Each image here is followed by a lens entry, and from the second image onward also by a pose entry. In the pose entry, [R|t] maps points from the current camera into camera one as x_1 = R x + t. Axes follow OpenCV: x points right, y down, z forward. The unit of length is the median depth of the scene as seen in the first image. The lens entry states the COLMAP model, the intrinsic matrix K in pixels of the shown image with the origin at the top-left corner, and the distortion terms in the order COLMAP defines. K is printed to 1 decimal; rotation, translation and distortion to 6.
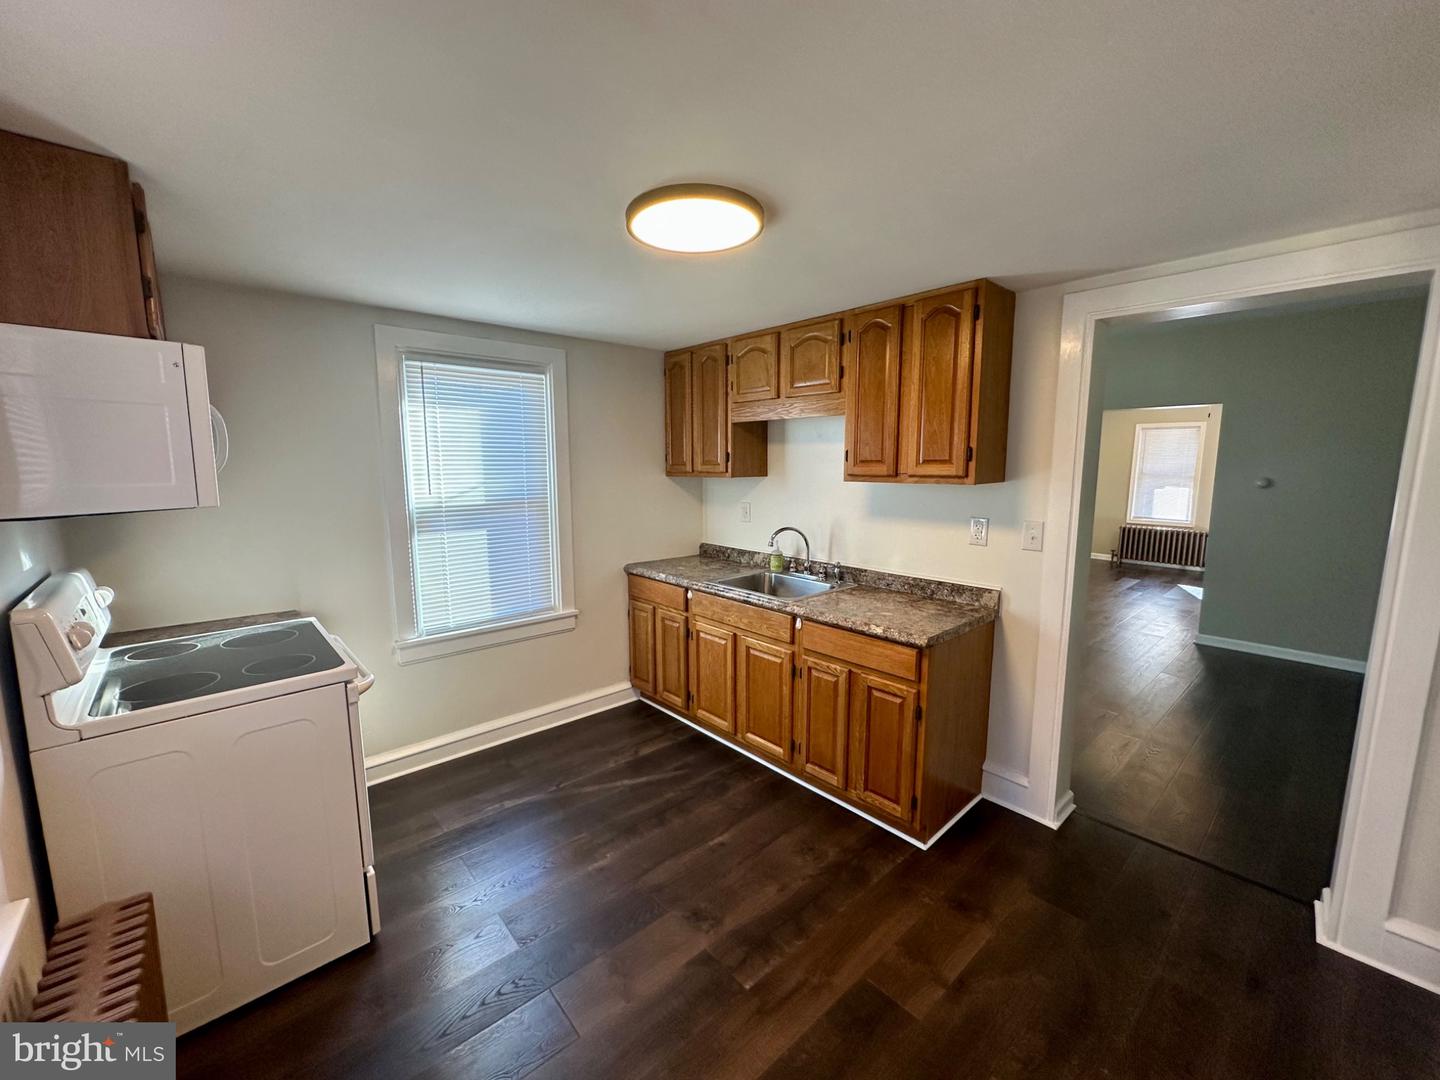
lens RADIAL K [[574.2, 0, 720.0], [0, 574.2, 540.0], [0, 0, 1]] dist [-0.001046, -0.000213]
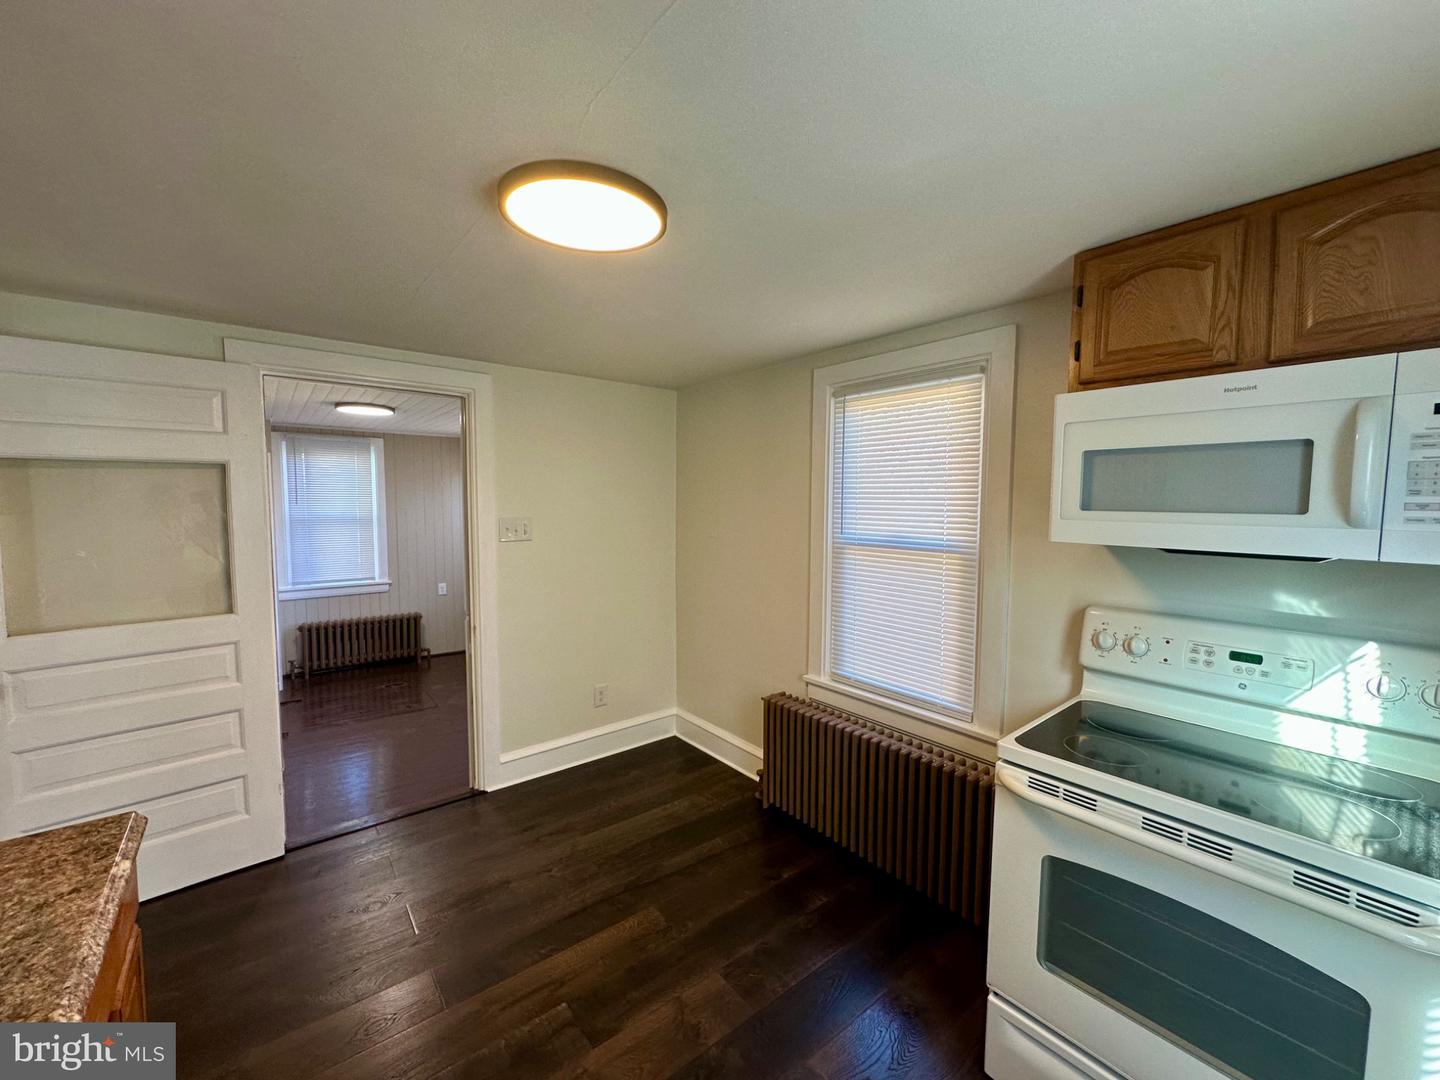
lens RADIAL K [[574.6, 0, 720.0], [0, 574.6, 540.0], [0, 0, 1]] dist [-0.001385, 0.000136]
pose [[-0.998318, -0.009980, 0.057116, -0.171325], [0.001811, 0.979230, 0.202746, -0.147192], [-0.057953, 0.202508, -0.977564, 1.105503]]
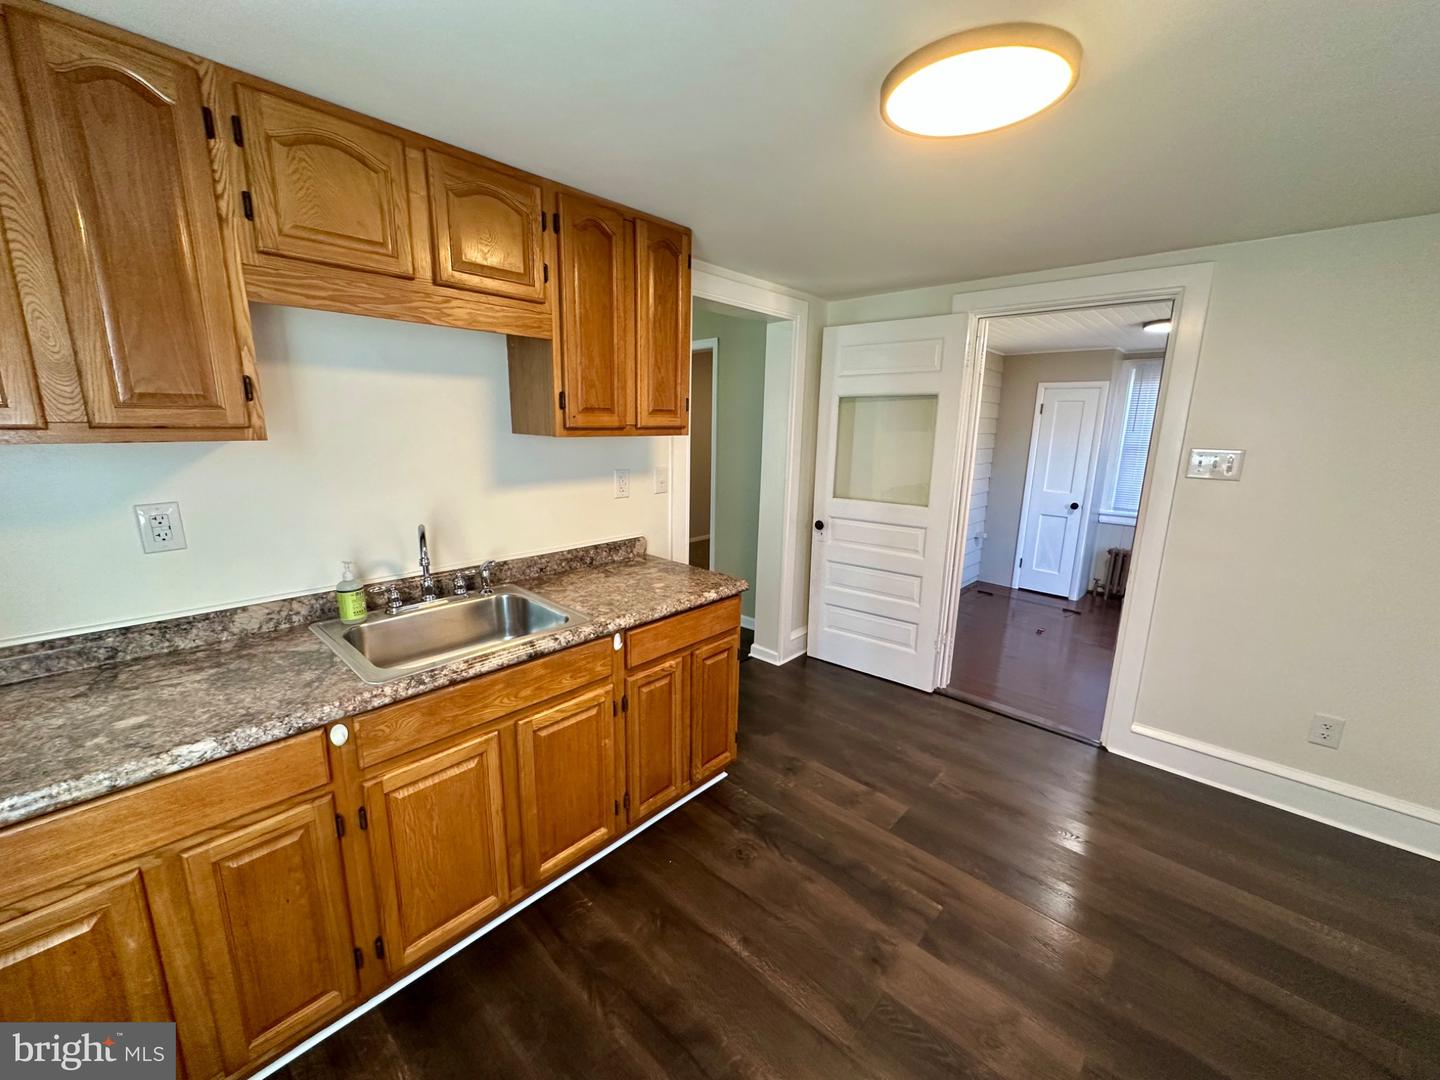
lens RADIAL K [[574.2, 0, 720.0], [0, 574.2, 540.0], [0, 0, 1]] dist [-0.001046, -0.000213]
pose [[-0.091841, -0.207051, 0.974010, -0.502172], [0.116429, 0.969202, 0.217007, -0.106819], [-0.988944, 0.133334, -0.064906, 0.844402]]
